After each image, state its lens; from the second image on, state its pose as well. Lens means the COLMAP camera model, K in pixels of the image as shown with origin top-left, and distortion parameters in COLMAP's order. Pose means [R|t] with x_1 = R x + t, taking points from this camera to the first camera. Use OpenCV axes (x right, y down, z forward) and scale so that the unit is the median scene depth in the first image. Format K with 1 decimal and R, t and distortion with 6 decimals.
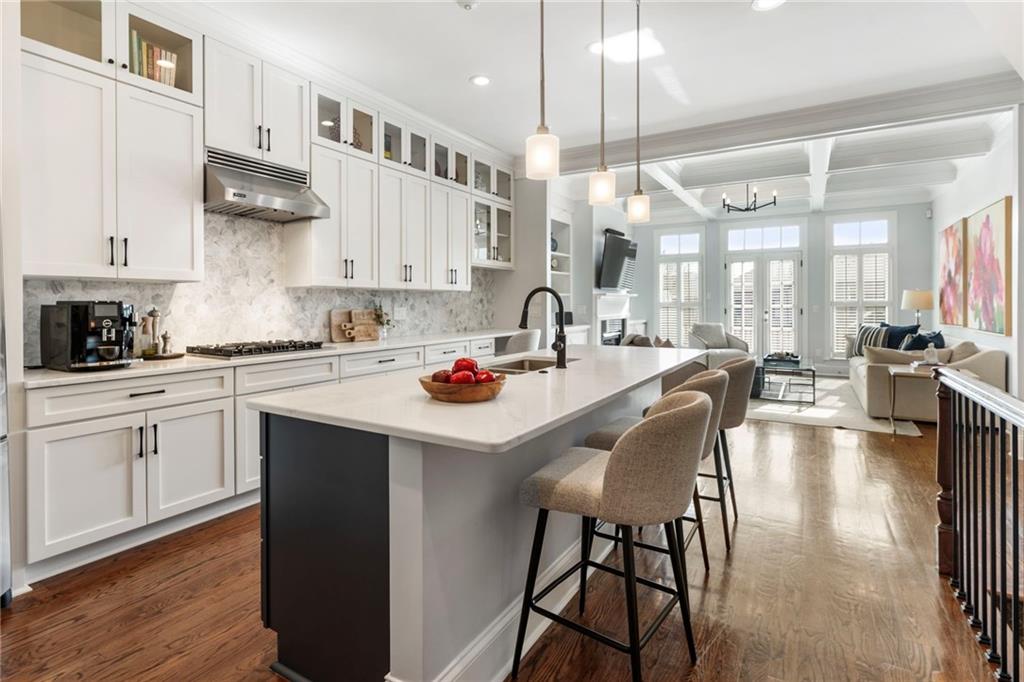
lens RADIAL K [[502.5, 0, 509.8], [0, 502.5, 305.7], [0, 0, 1]] dist [-0.001849, -0.000399]
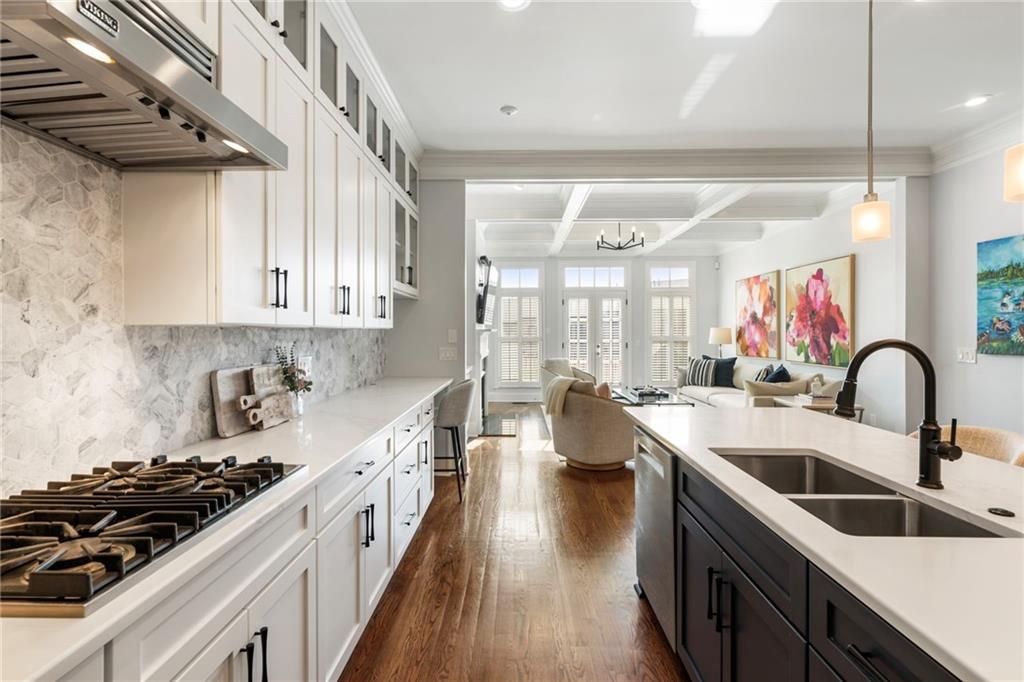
lens RADIAL K [[474.0, 0, 511.5], [0, 474.0, 333.4], [0, 0, 1]] dist [0.000551, 0.000173]
pose [[0.864513, -0.000103, 0.502611, -0.319355], [0.001327, 0.999997, -0.002077, -0.025110], [-0.502609, 0.002463, 0.864510, 0.437828]]
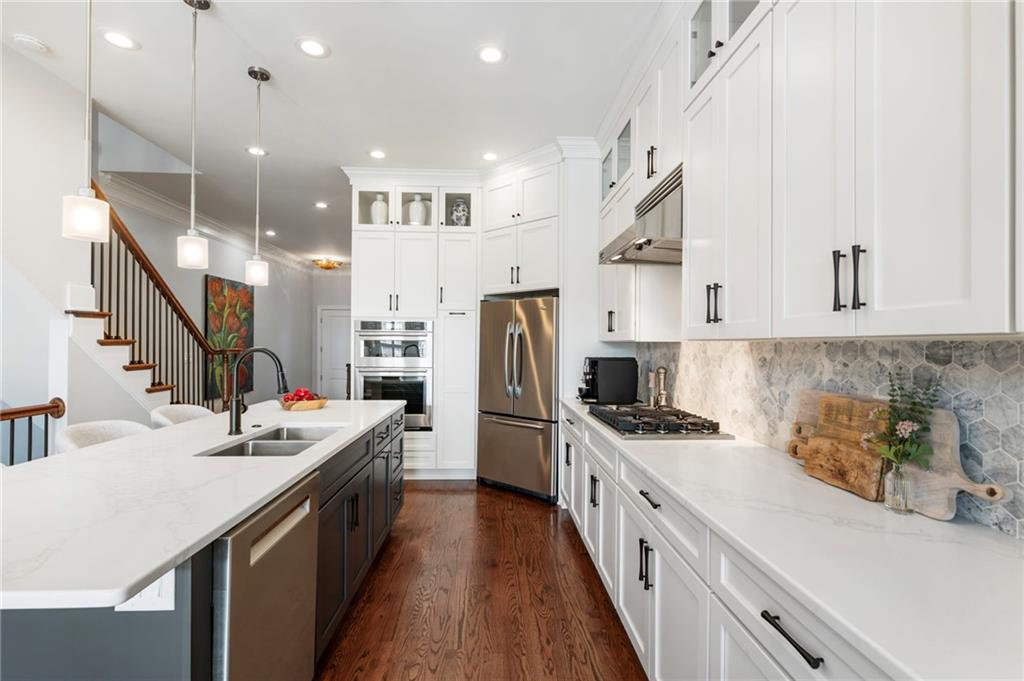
lens RADIAL K [[463.3, 0, 512.5], [0, 463.3, 342.3], [0, 0, 1]] dist [-0.000374, -0.000074]
pose [[-0.832080, -0.006000, -0.554624, 0.086486], [-0.007952, 0.999968, 0.001112, -0.030291], [0.554599, 0.005336, -0.832101, 1.133444]]
